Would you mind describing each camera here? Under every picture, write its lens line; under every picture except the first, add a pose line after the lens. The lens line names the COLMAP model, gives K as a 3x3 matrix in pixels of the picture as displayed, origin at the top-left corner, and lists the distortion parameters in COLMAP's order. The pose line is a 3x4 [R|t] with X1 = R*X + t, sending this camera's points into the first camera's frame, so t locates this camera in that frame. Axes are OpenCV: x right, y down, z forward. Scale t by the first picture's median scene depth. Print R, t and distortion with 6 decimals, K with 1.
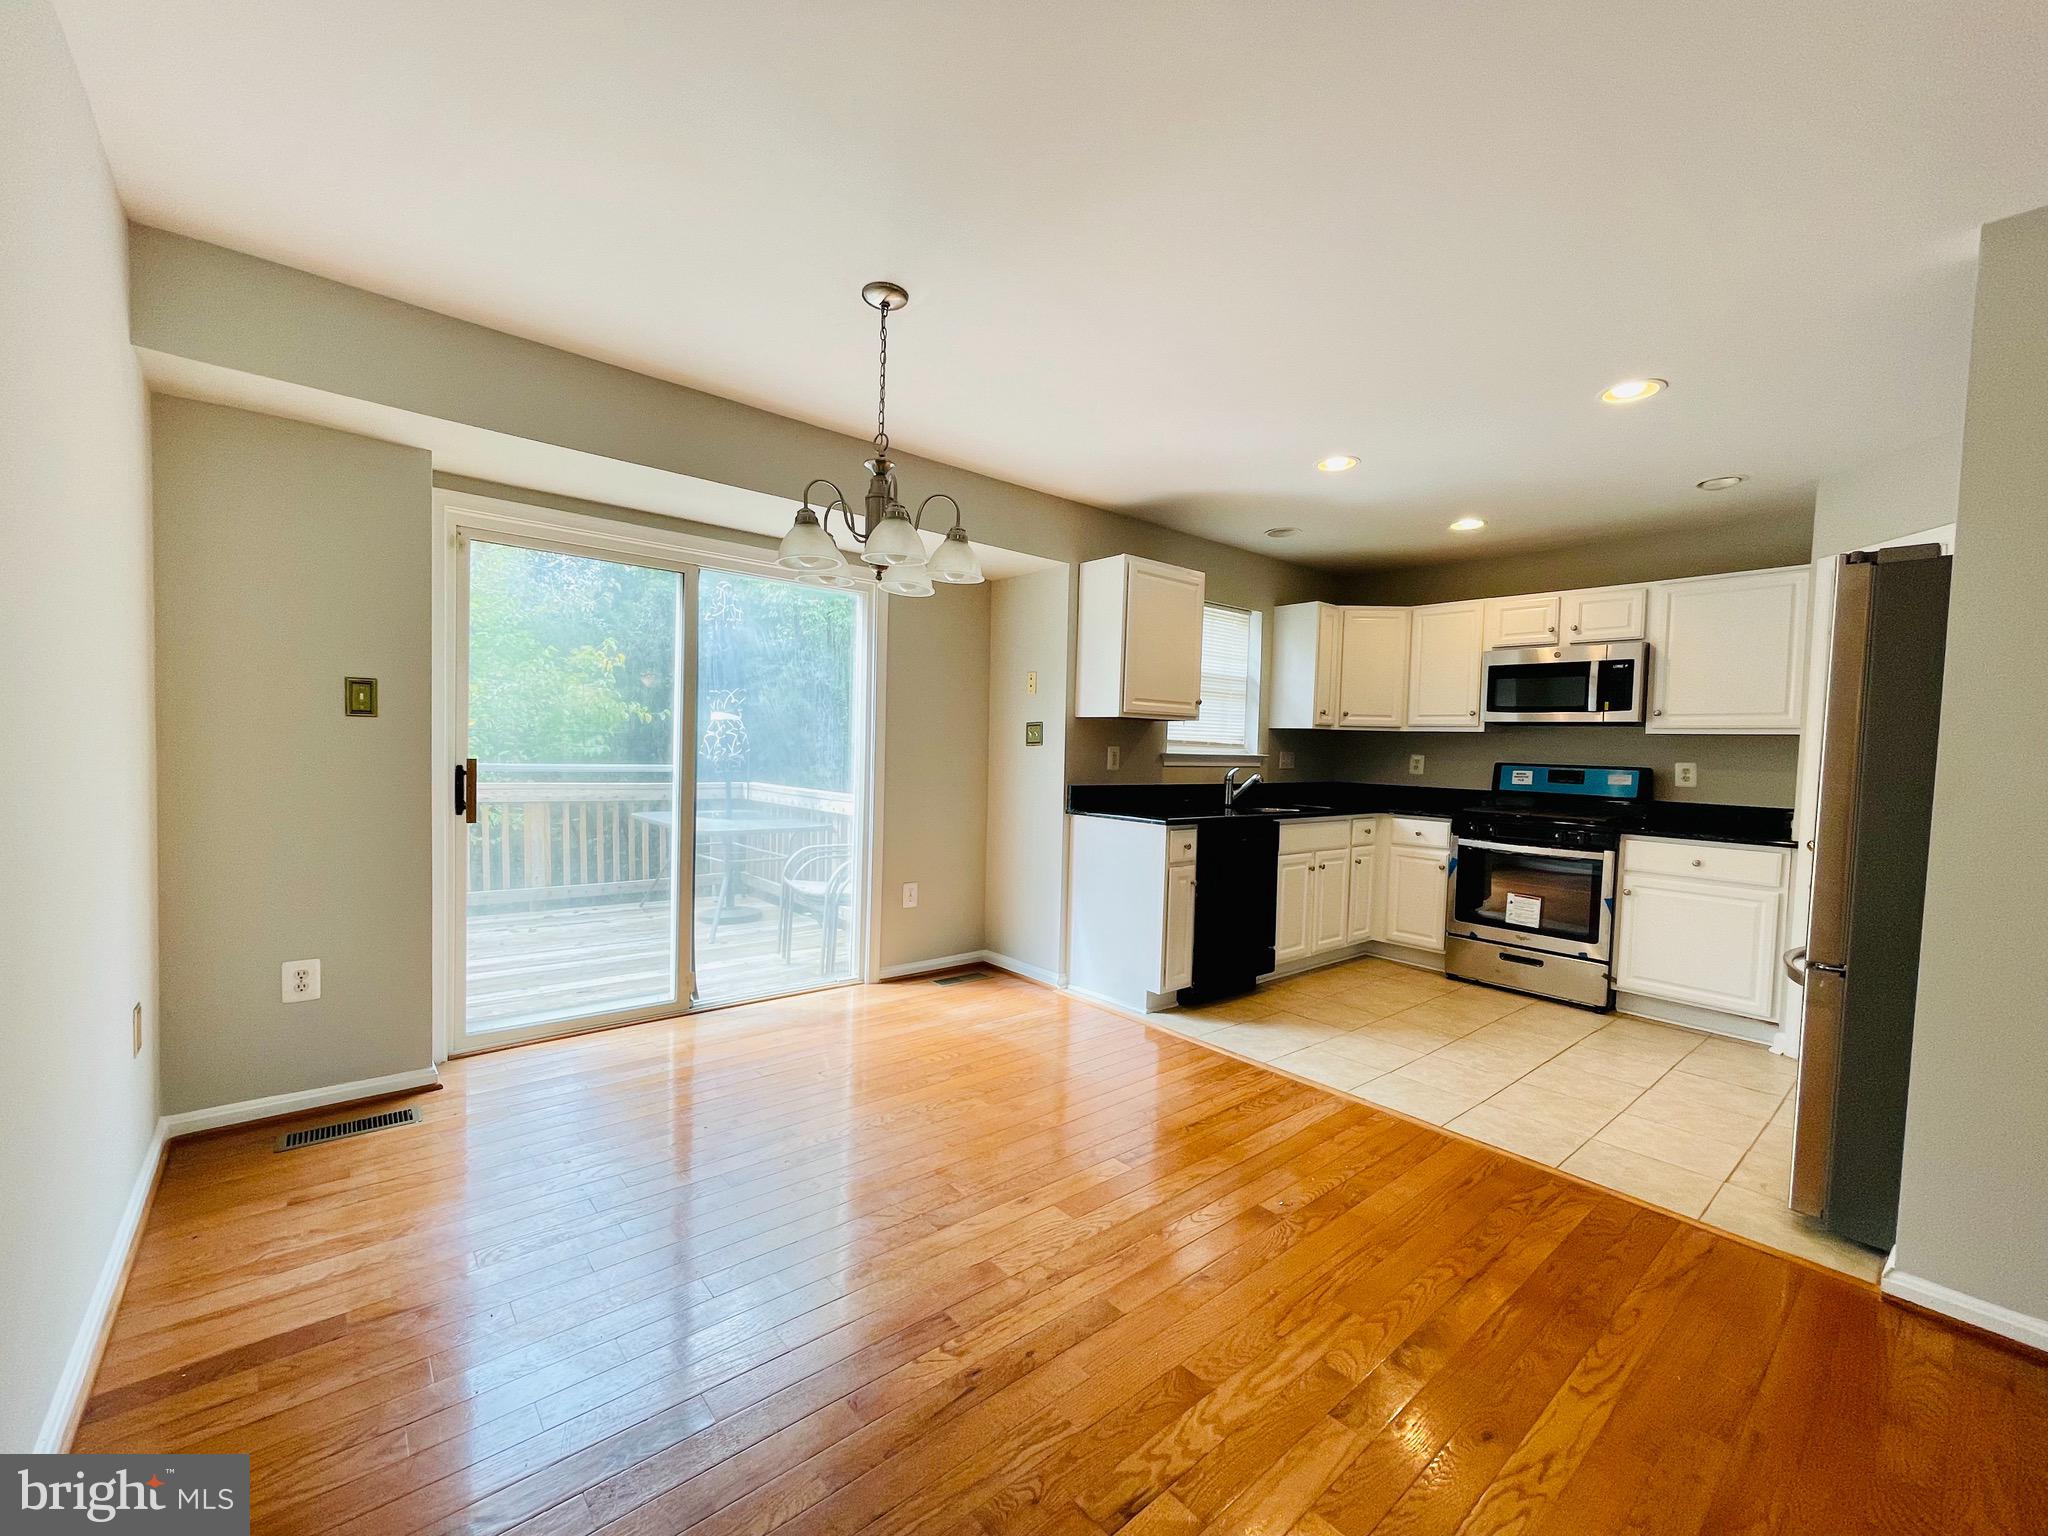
lens RADIAL K [[831.0, 0, 1013.7], [0, 831.0, 782.4], [0, 0, 1]] dist [-0.007124, -0.000206]
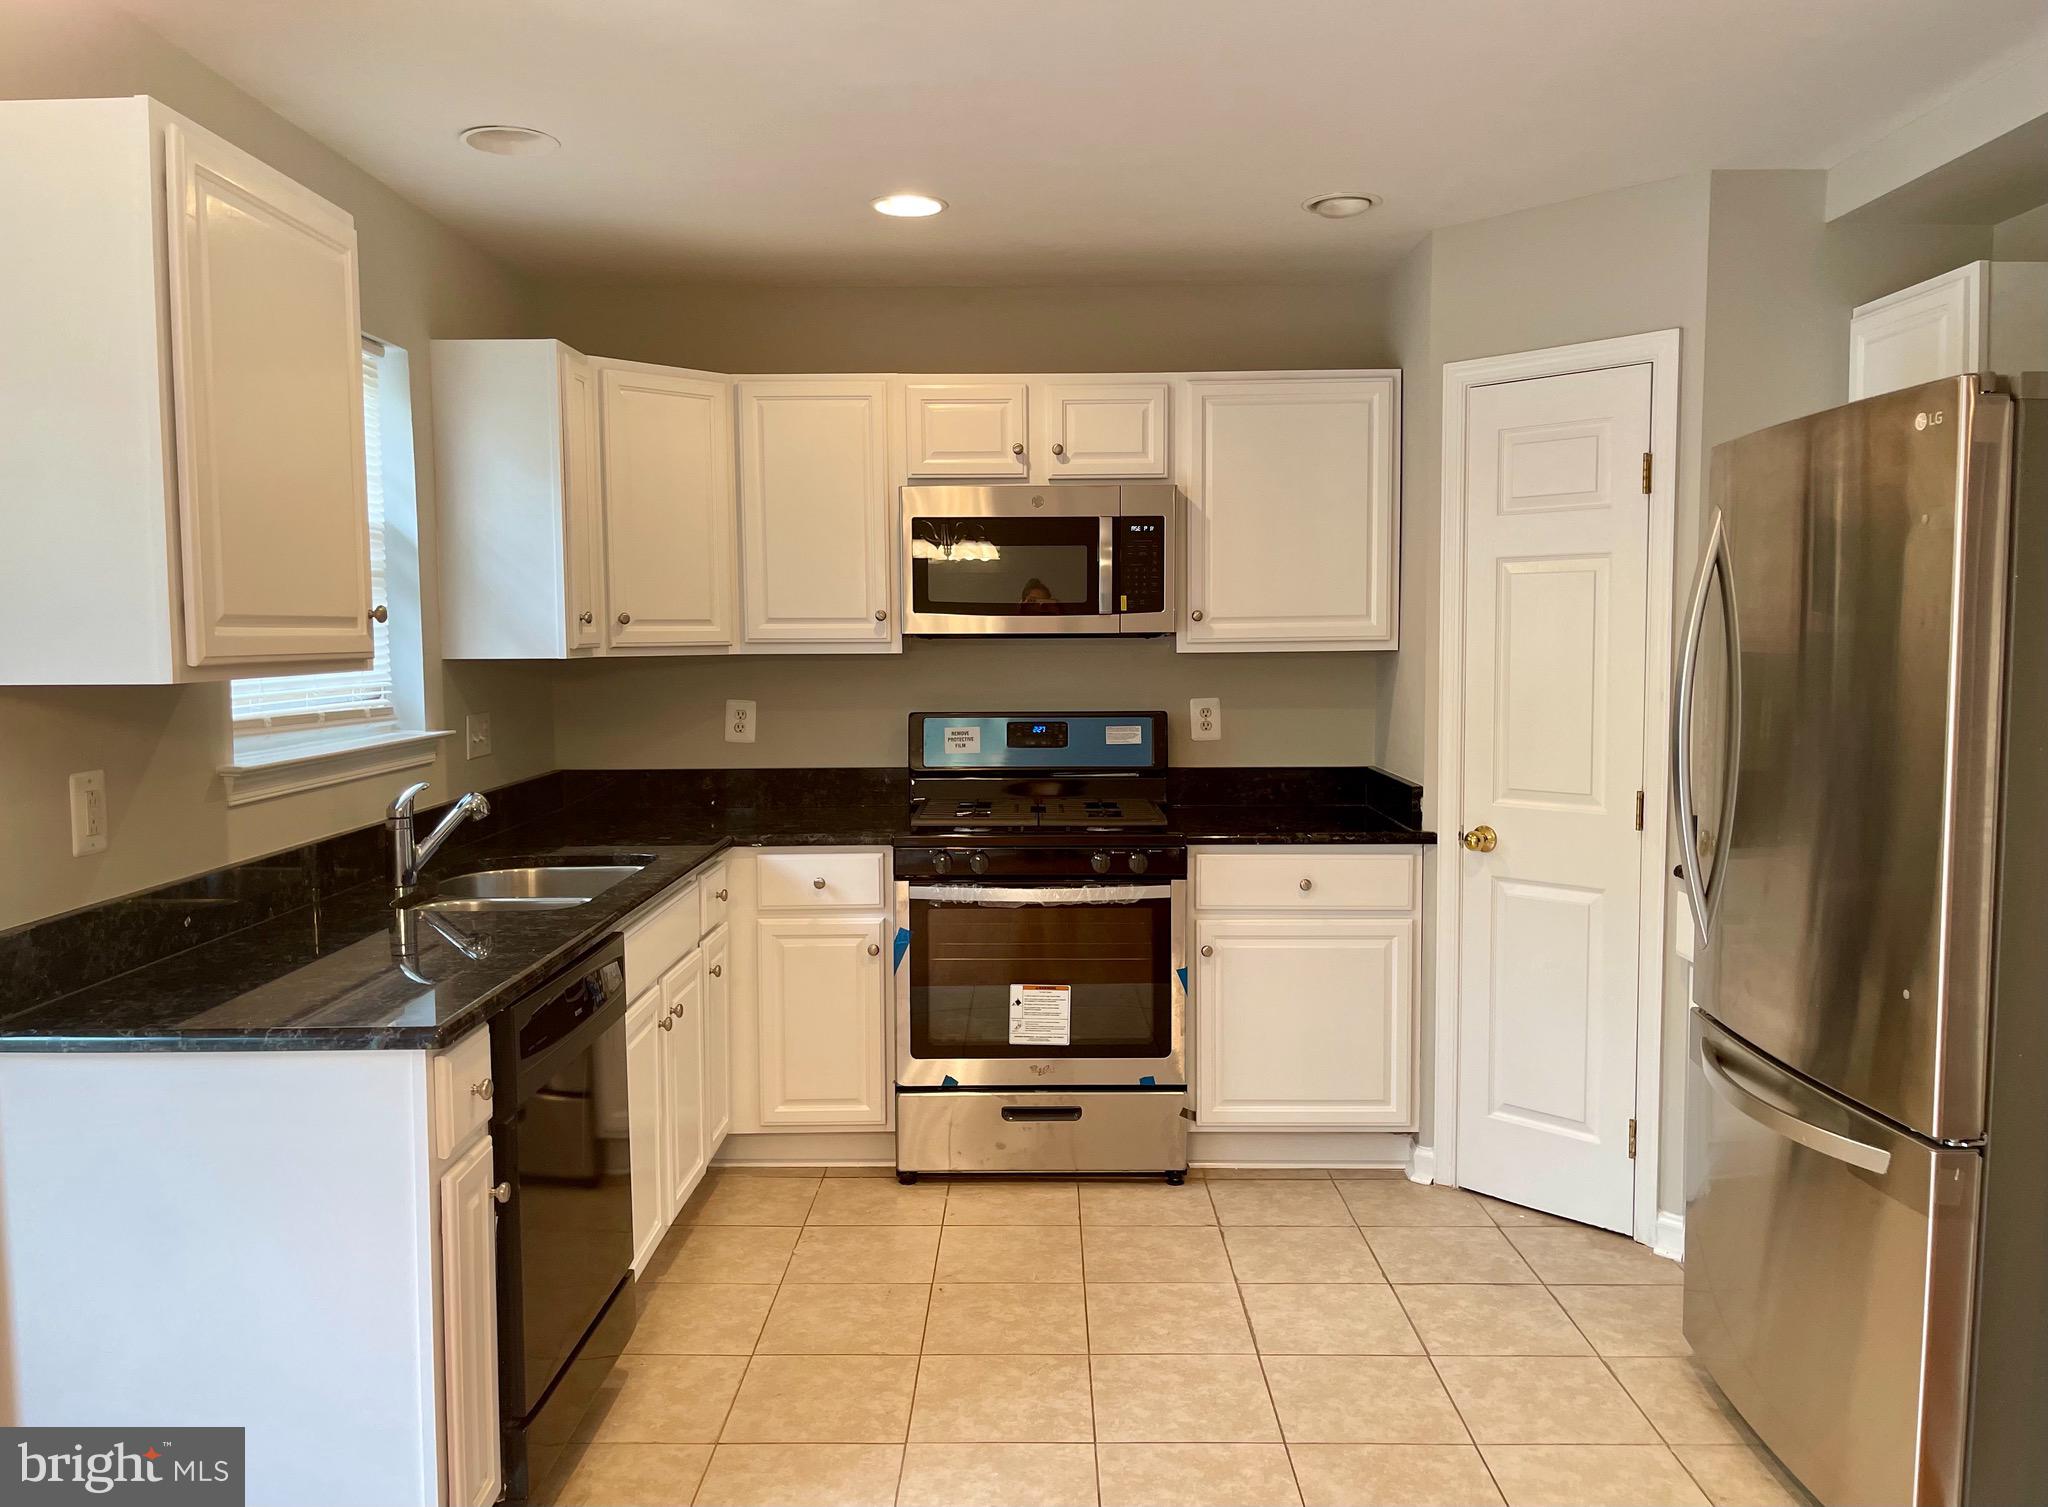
lens RADIAL K [[1548.7, 0, 1029.0], [0, 1548.7, 743.2], [0, 0, 1]] dist [0.078082, -0.098042]
pose [[0.645474, -0.088251, 0.758666, -0.085536], [0.058928, 0.996096, 0.065734, -0.070965], [-0.761505, 0.002277, 0.648154, 0.397678]]
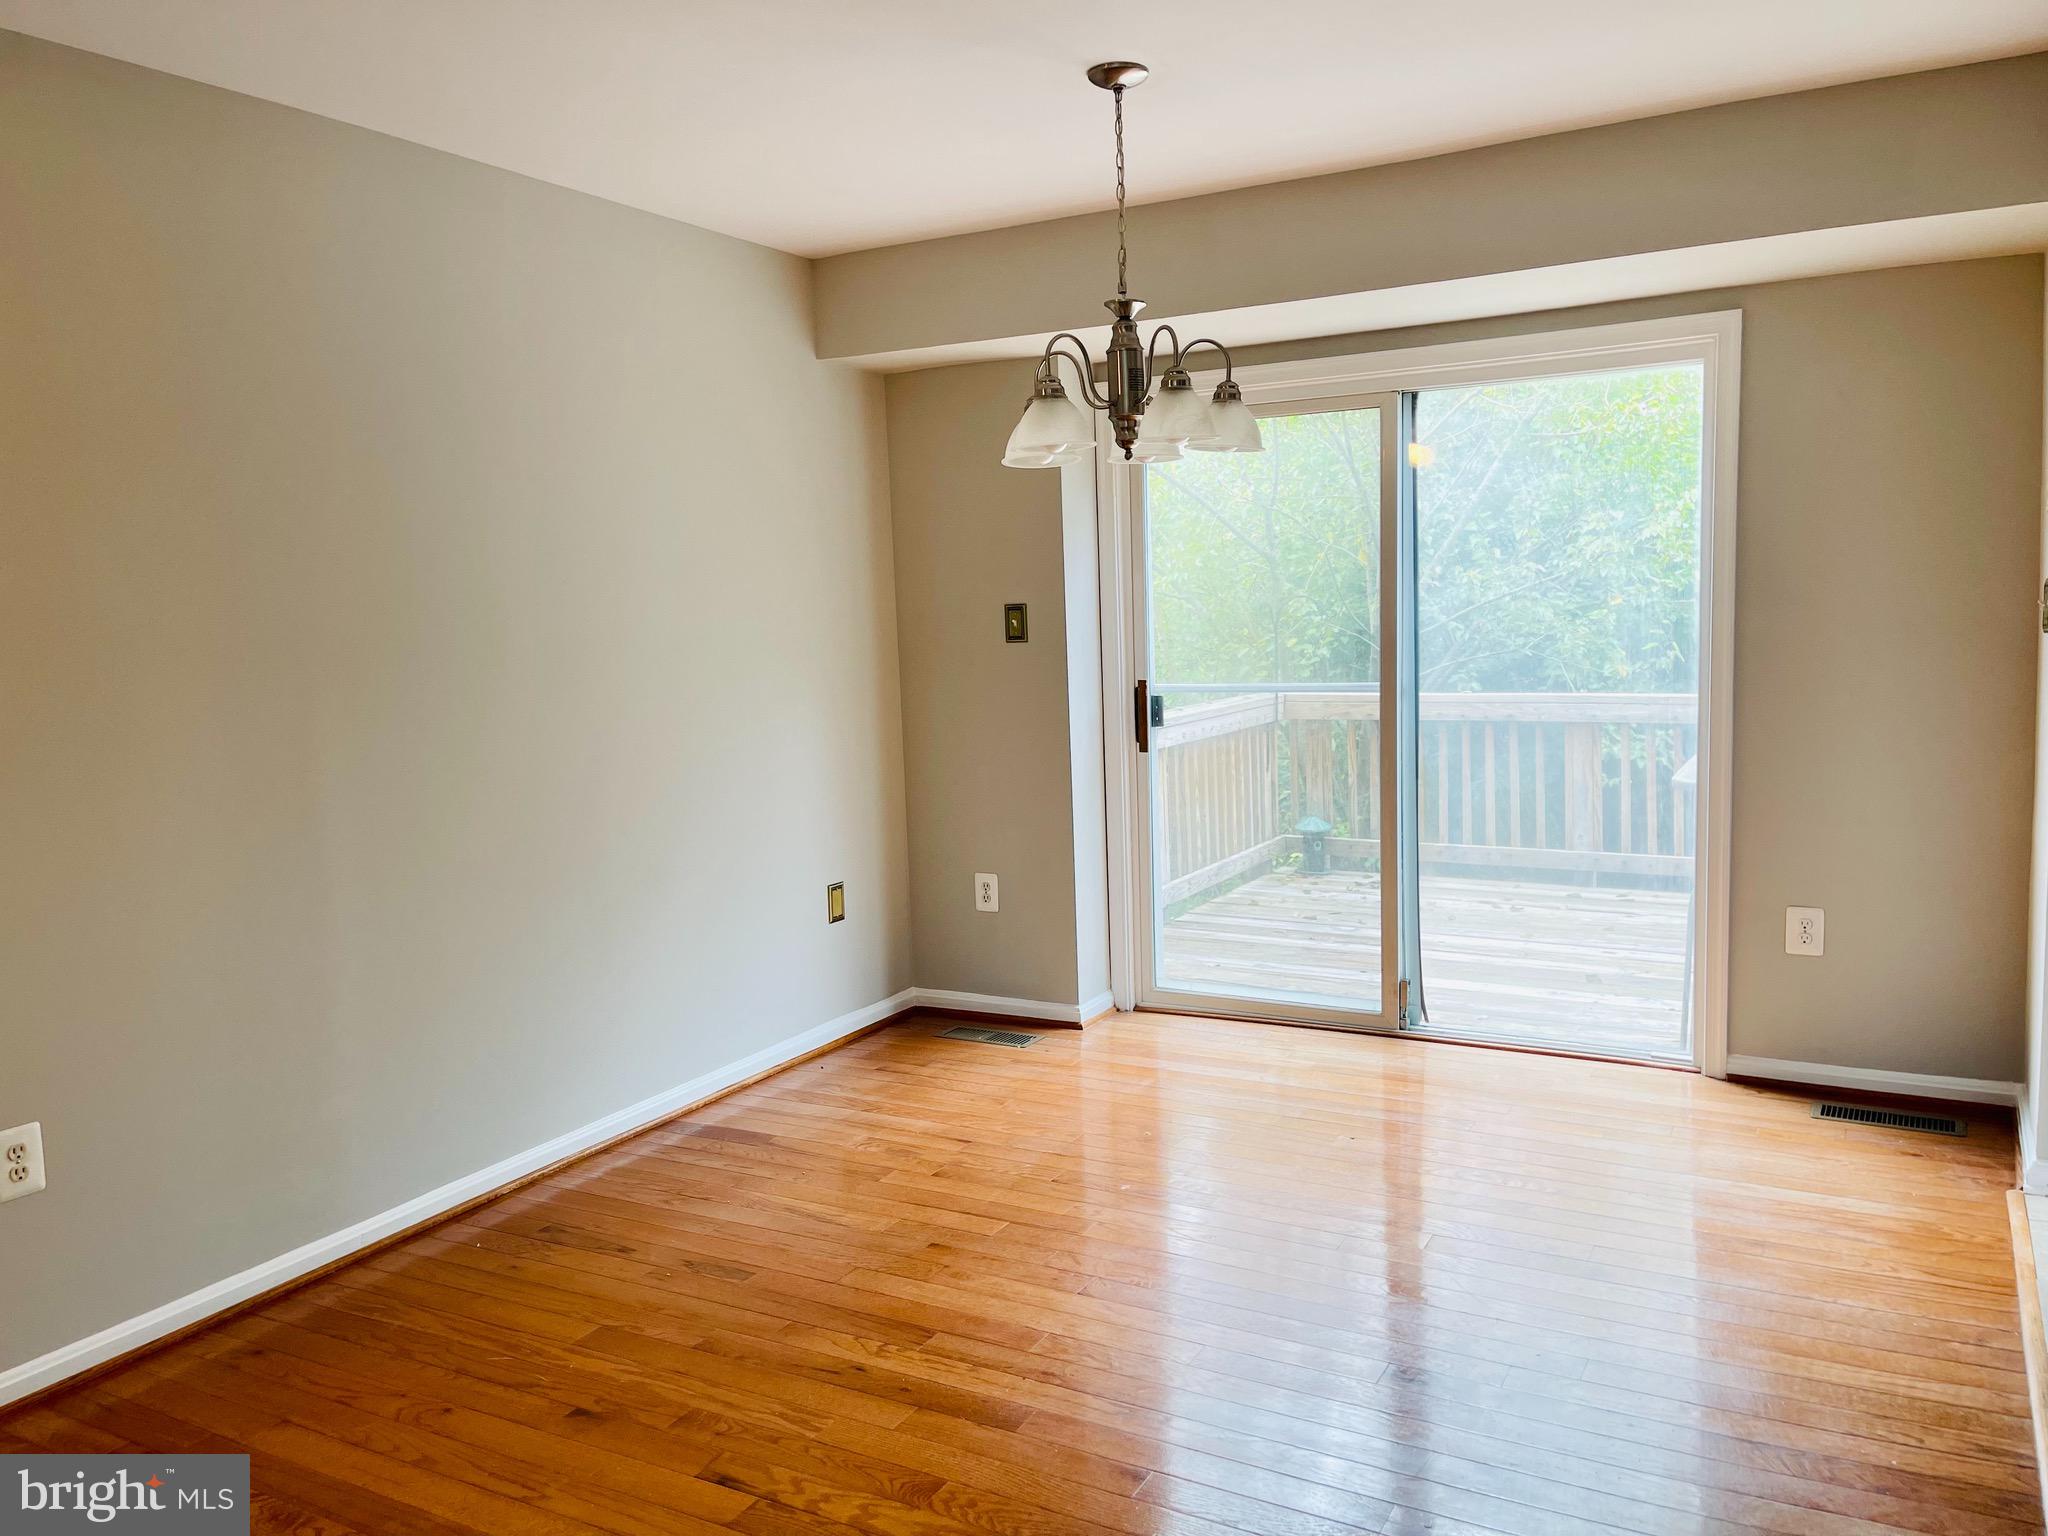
lens RADIAL K [[1533.6, 0, 1024.0], [0, 1533.6, 768.0], [0, 0, 1]] dist [0.068332, -0.093803]
pose [[0.344176, 0.057274, -0.937156, 0.601782], [0.004687, 0.998020, 0.062716, -0.026645], [0.938893, -0.025978, 0.343227, 0.221402]]
